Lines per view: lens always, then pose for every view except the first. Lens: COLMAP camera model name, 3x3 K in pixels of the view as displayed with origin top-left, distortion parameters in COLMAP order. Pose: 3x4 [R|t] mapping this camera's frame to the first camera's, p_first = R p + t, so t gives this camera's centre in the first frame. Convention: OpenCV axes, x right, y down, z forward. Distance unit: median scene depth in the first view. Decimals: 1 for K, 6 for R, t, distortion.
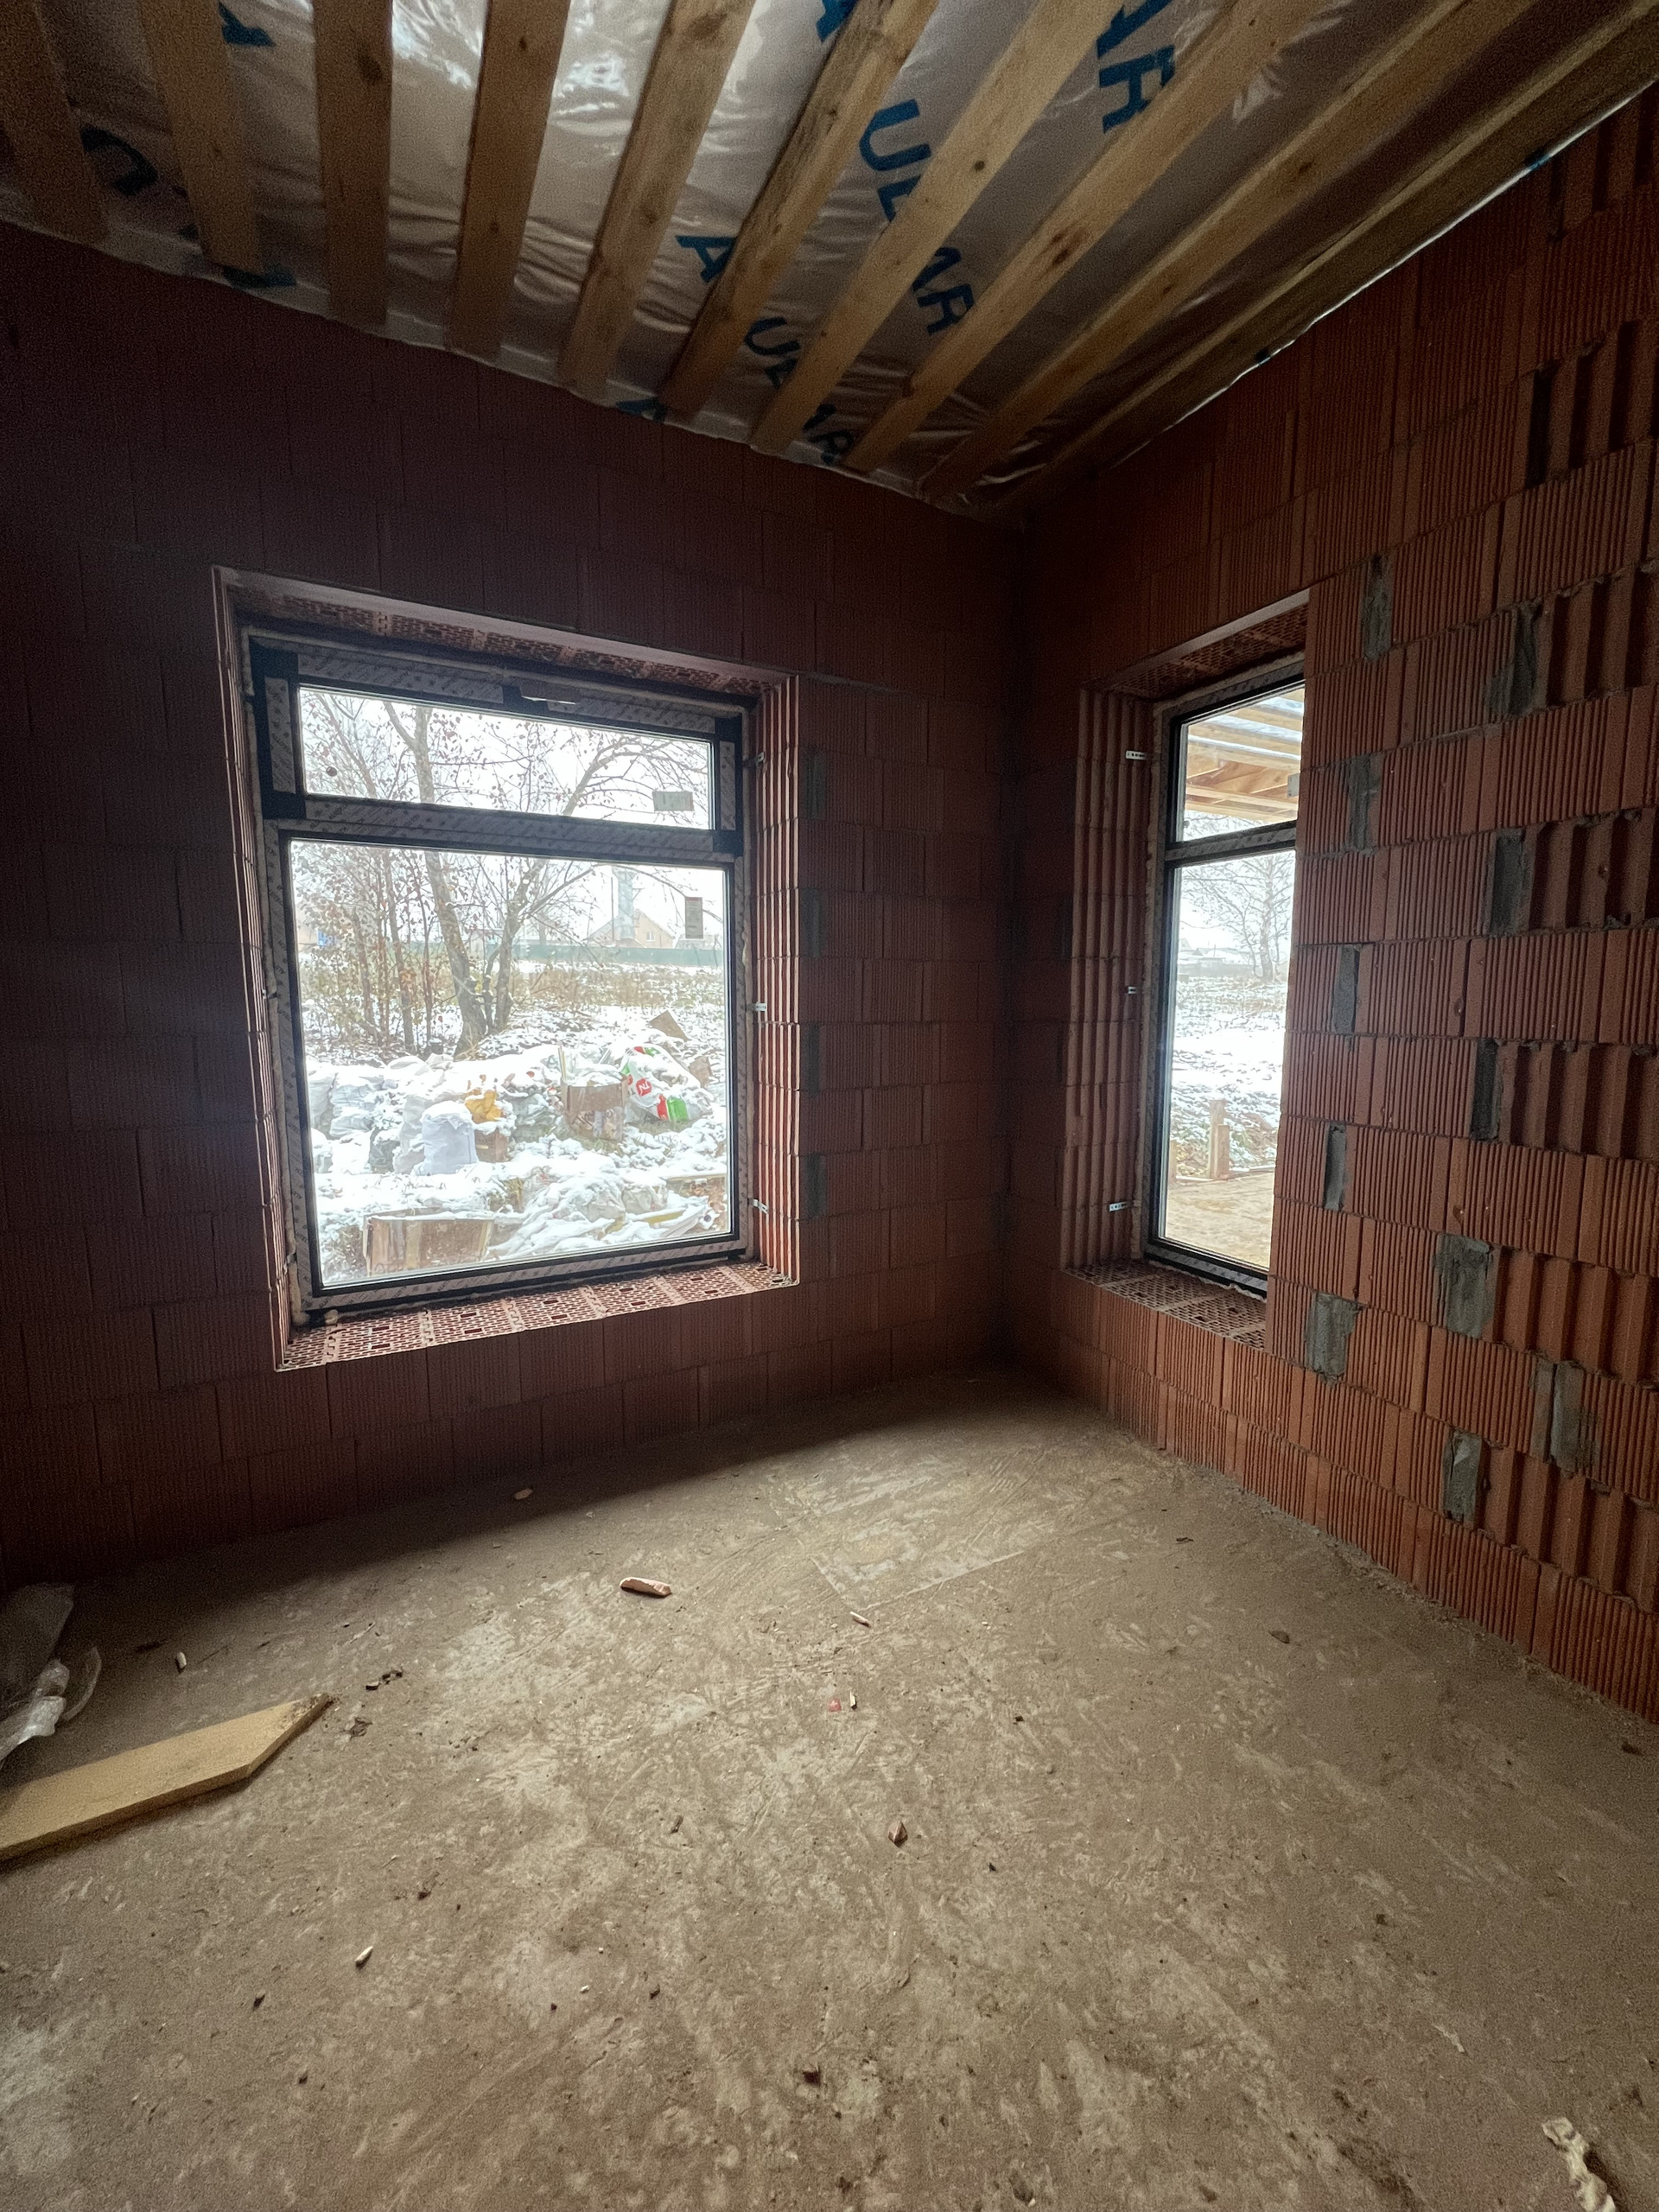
lens RADIAL K [[883.2, 0, 833.6], [0, 883.2, 1100.0], [0, 0, 1]] dist [0.007334, 0.000390]
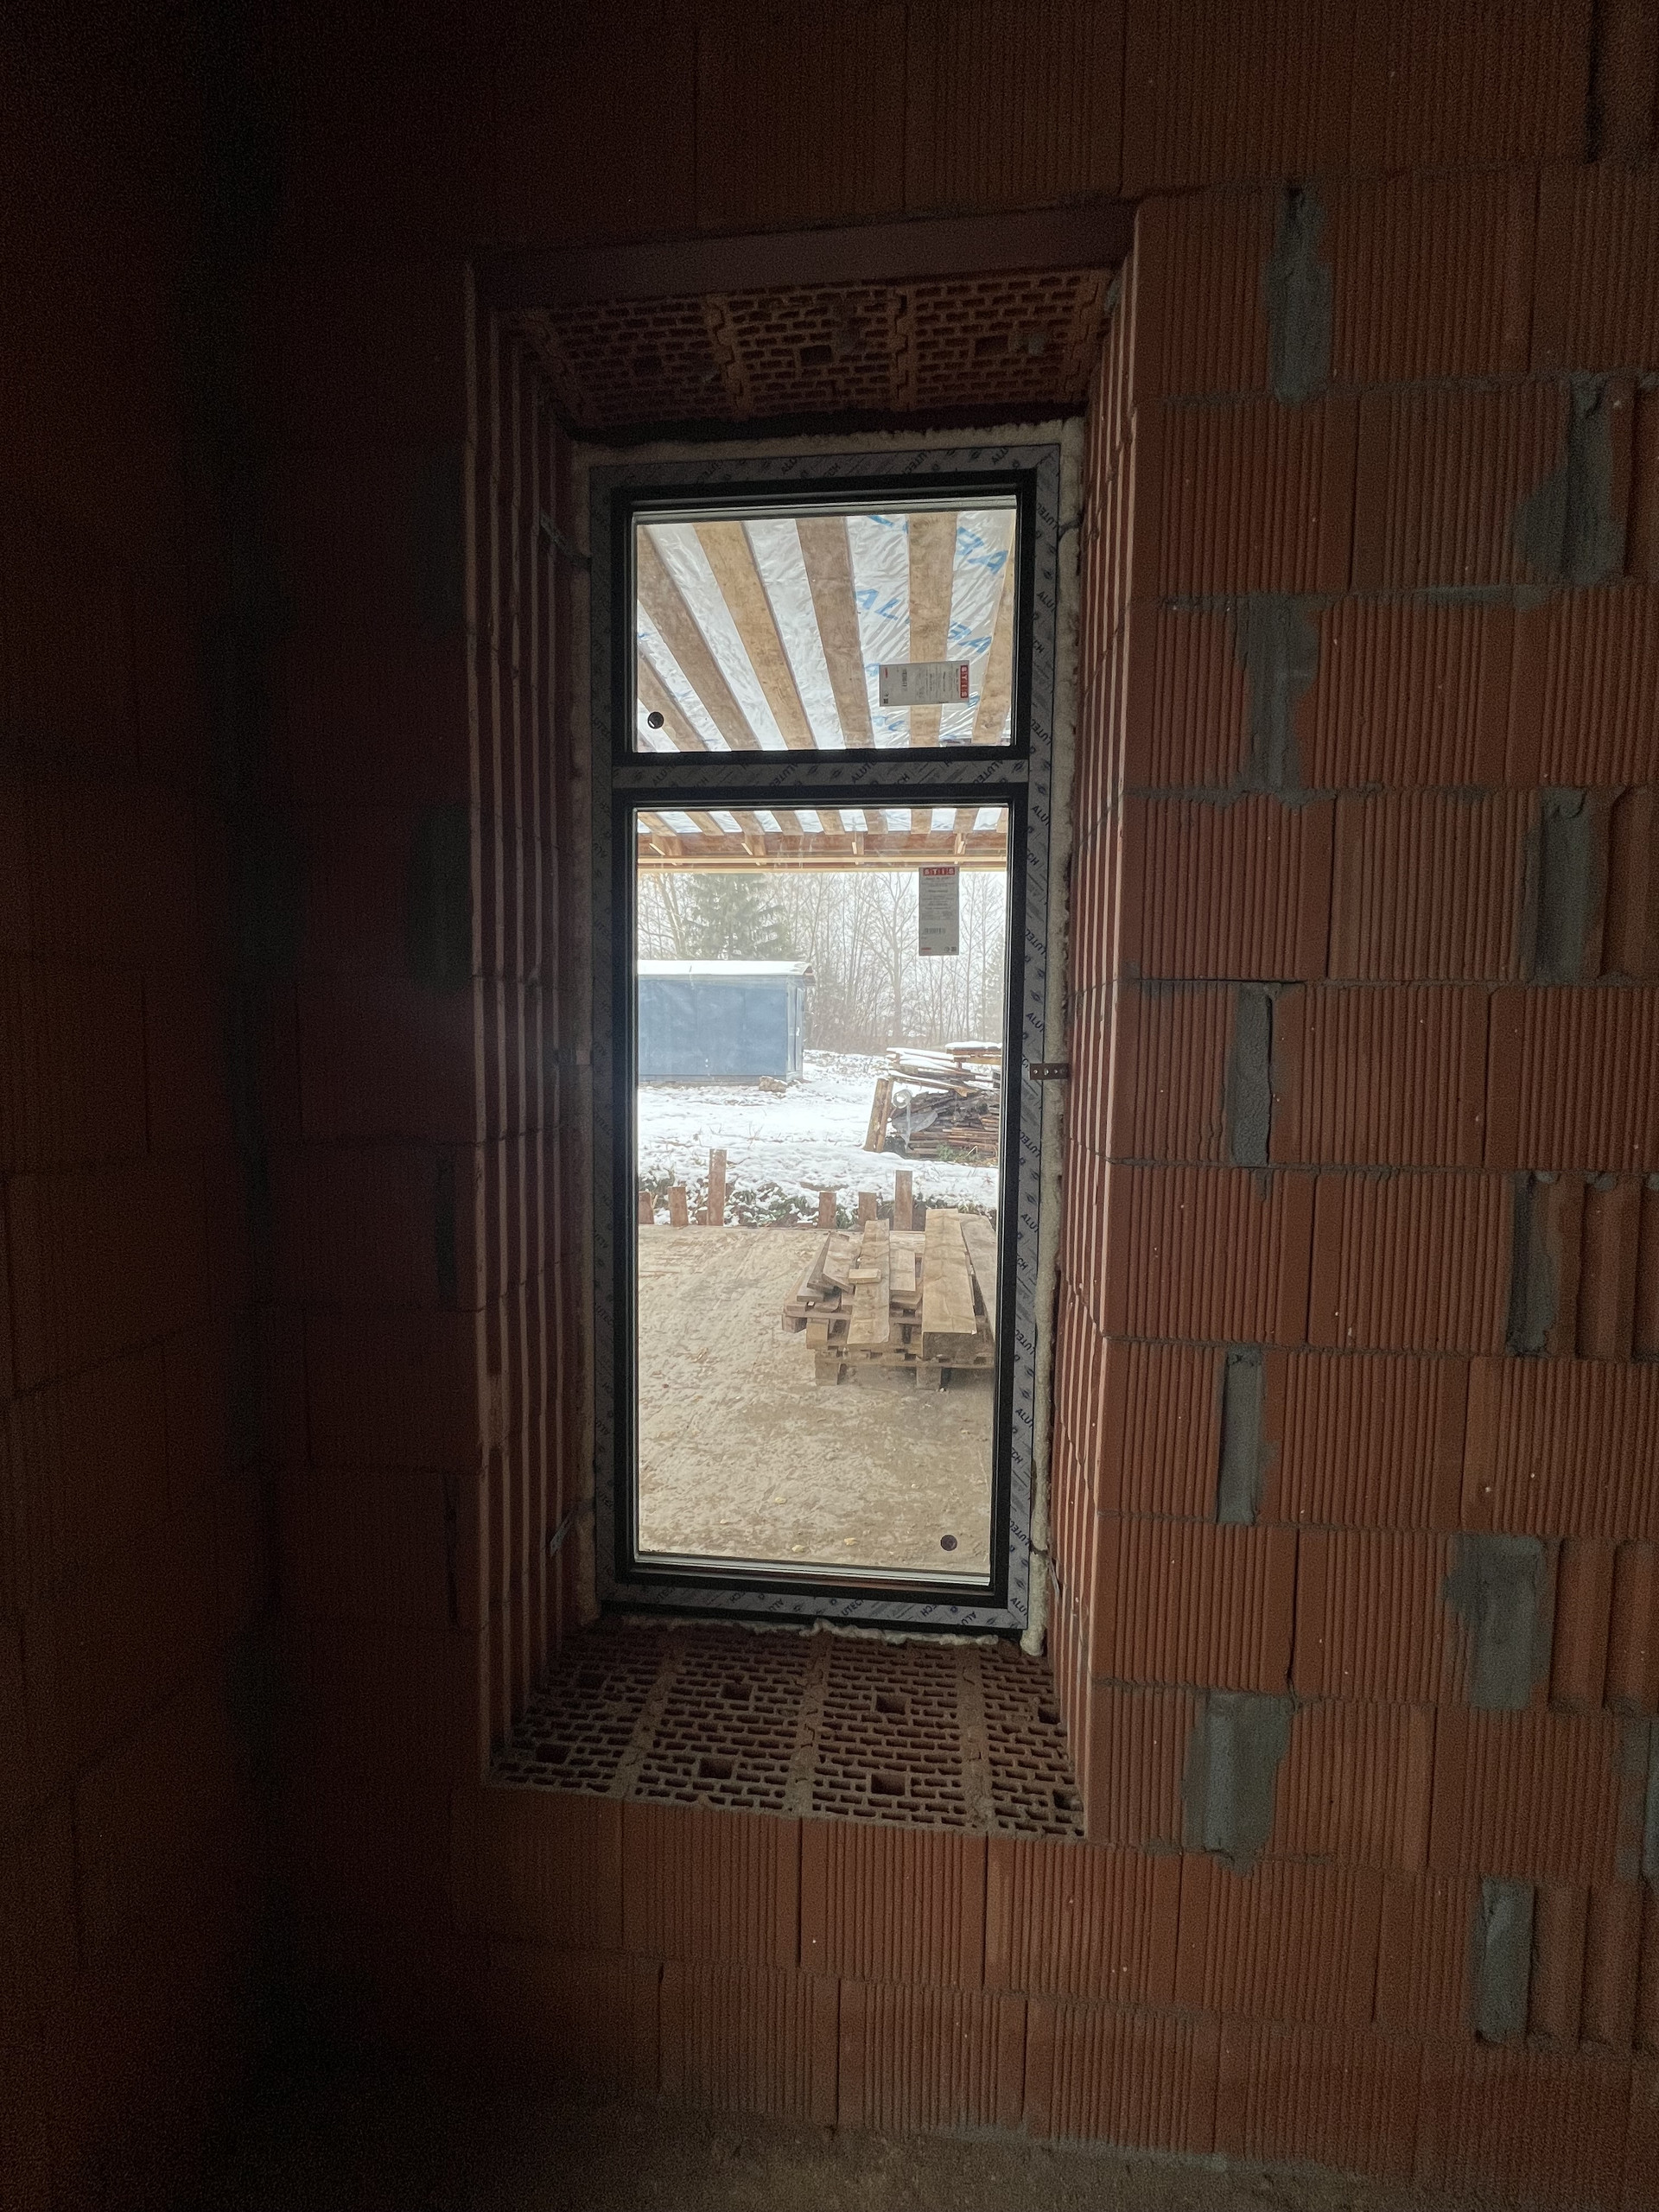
lens RADIAL K [[883.2, 0, 833.6], [0, 883.2, 1100.0], [0, 0, 1]] dist [0.007334, 0.000390]
pose [[0.542859, -0.044891, 0.838623, 0.032901], [0.086771, 0.996224, -0.002841, -0.096191], [-0.835329, 0.074310, 0.544704, 0.692874]]
